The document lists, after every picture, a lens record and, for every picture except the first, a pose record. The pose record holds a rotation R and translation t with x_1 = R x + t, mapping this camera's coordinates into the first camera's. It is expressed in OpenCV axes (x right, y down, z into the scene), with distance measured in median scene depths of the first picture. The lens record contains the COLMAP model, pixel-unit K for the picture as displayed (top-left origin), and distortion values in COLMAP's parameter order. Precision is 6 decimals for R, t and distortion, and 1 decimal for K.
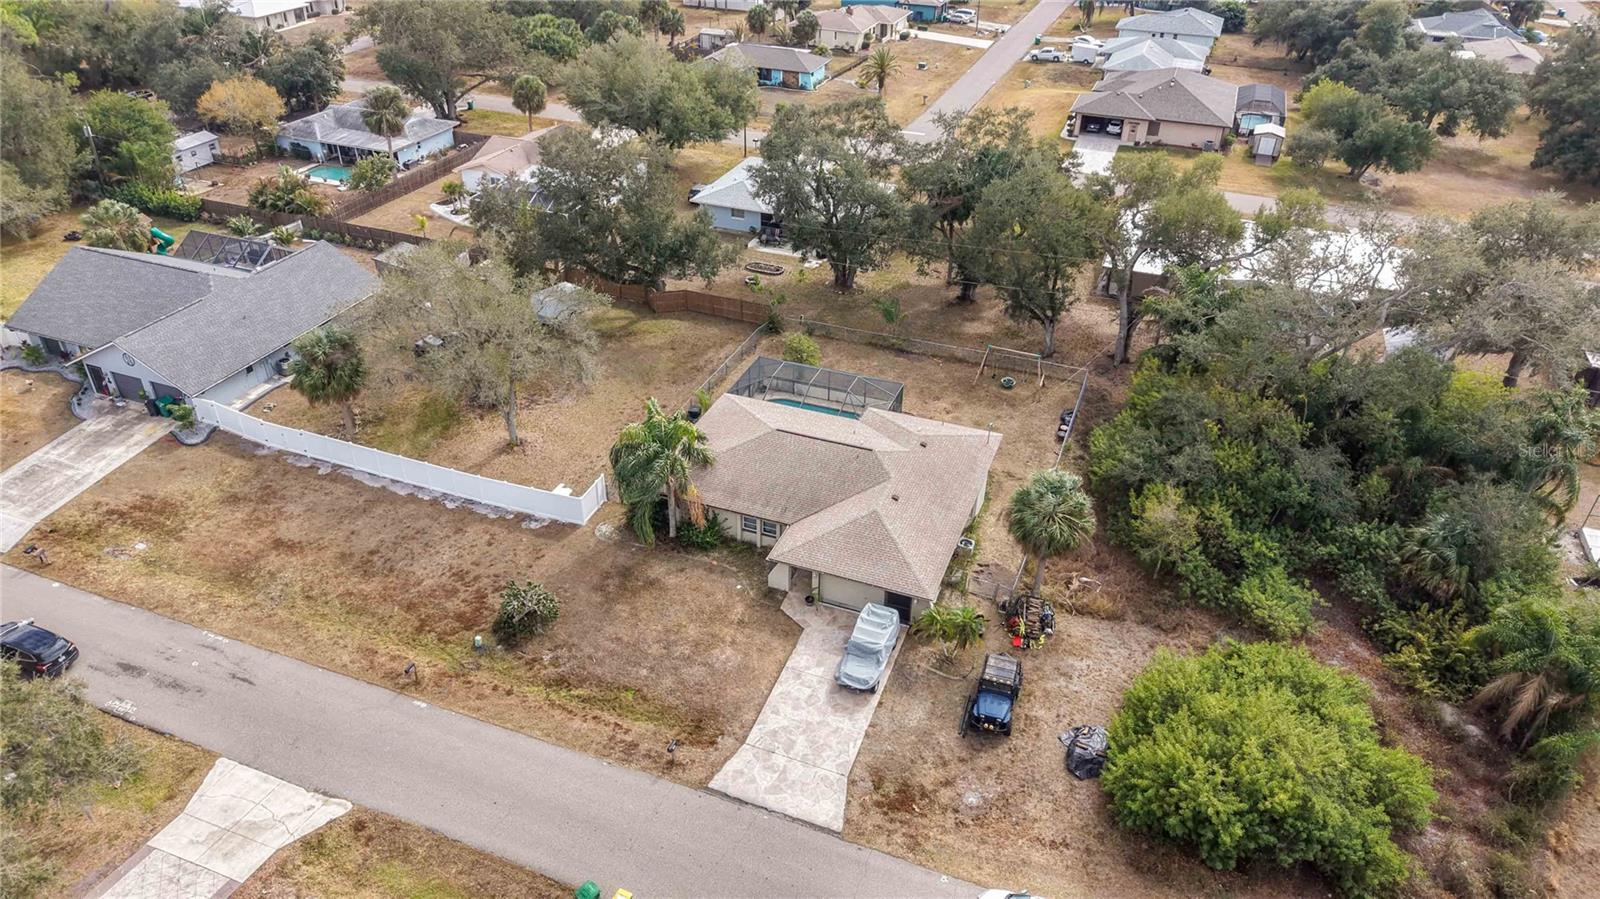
lens RADIAL K [[1066.3, 0, 800.0], [0, 1066.3, 449.5], [0, 0, 1]] dist [0.026778, -0.028199]
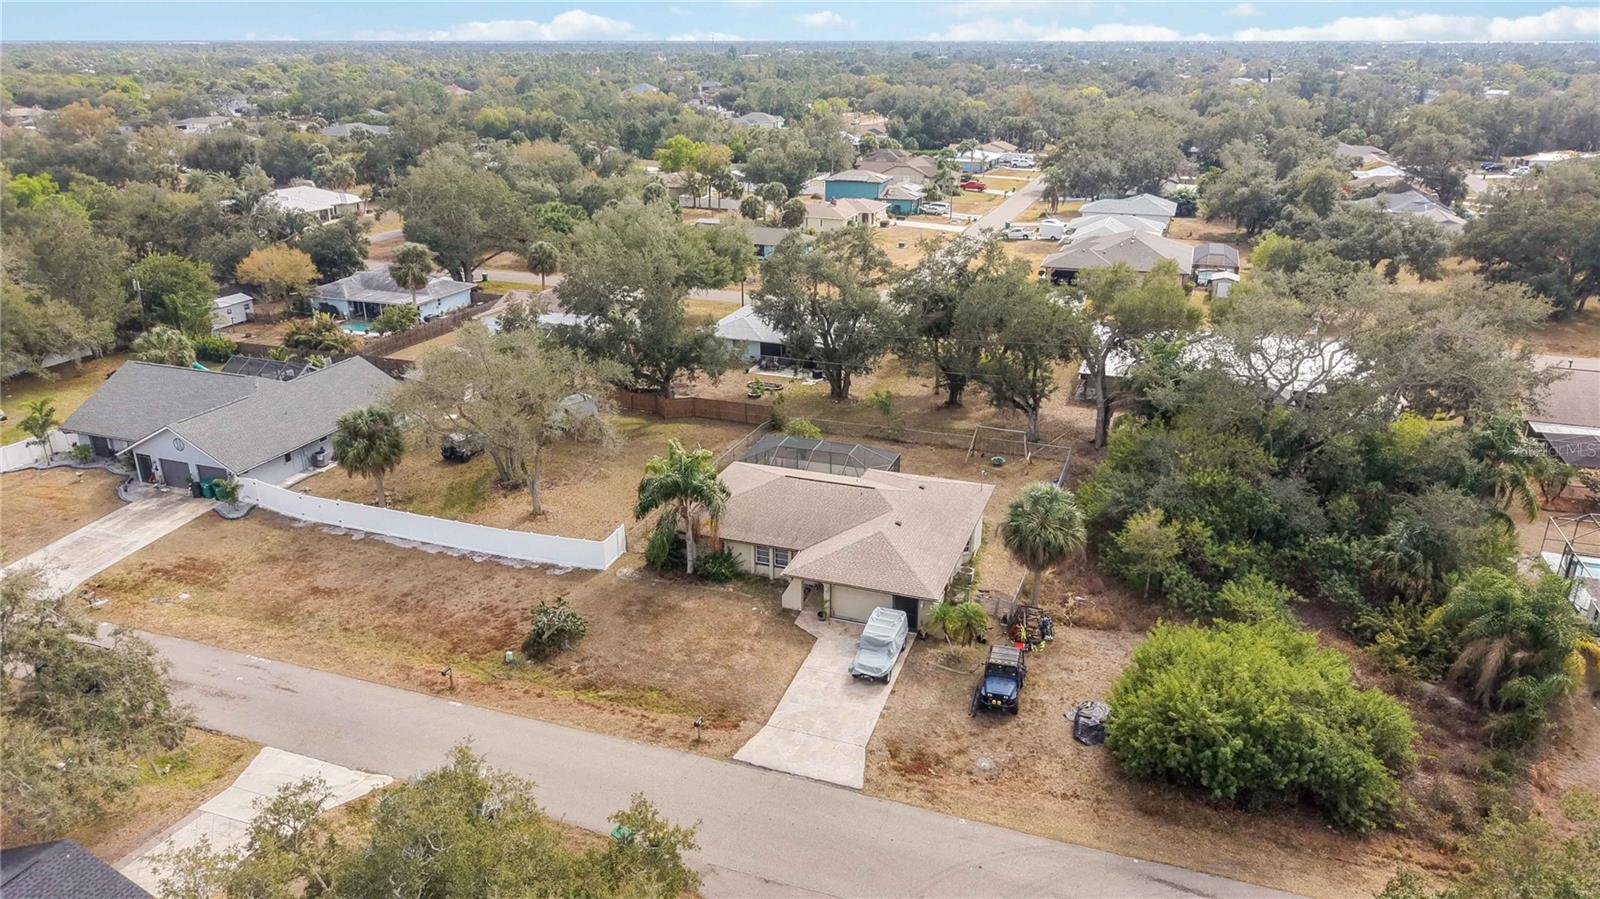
lens RADIAL K [[1084.8, 0, 800.0], [0, 1084.8, 449.5], [0, 0, 1]] dist [0.036742, -0.046904]
pose [[0.999667, -0.022504, 0.012638, -0.021200], [0.024639, 0.977881, -0.207706, 0.190287], [-0.007685, 0.207948, 0.978110, -0.084712]]
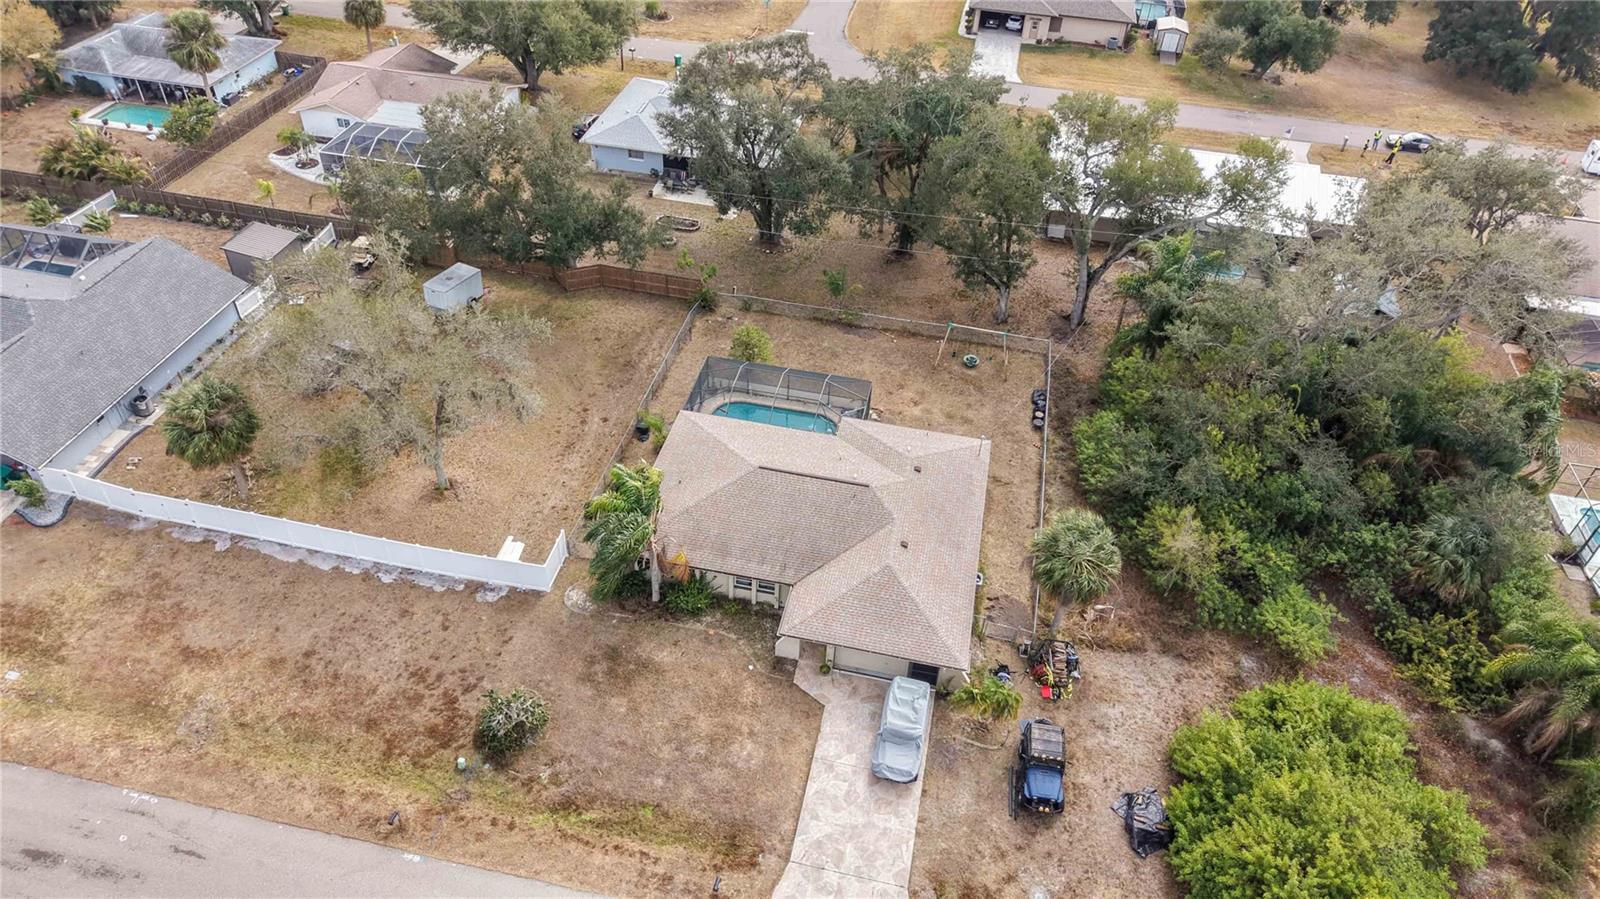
lens RADIAL K [[1071.3, 0, 800.0], [0, 1071.3, 449.5], [0, 0, 1]] dist [0.005910, 0.001058]
pose [[0.986855, -0.082236, 0.139122, -0.115975], [0.062028, 0.987658, 0.143822, -0.167414], [-0.149233, -0.133302, 0.979776, 0.118448]]
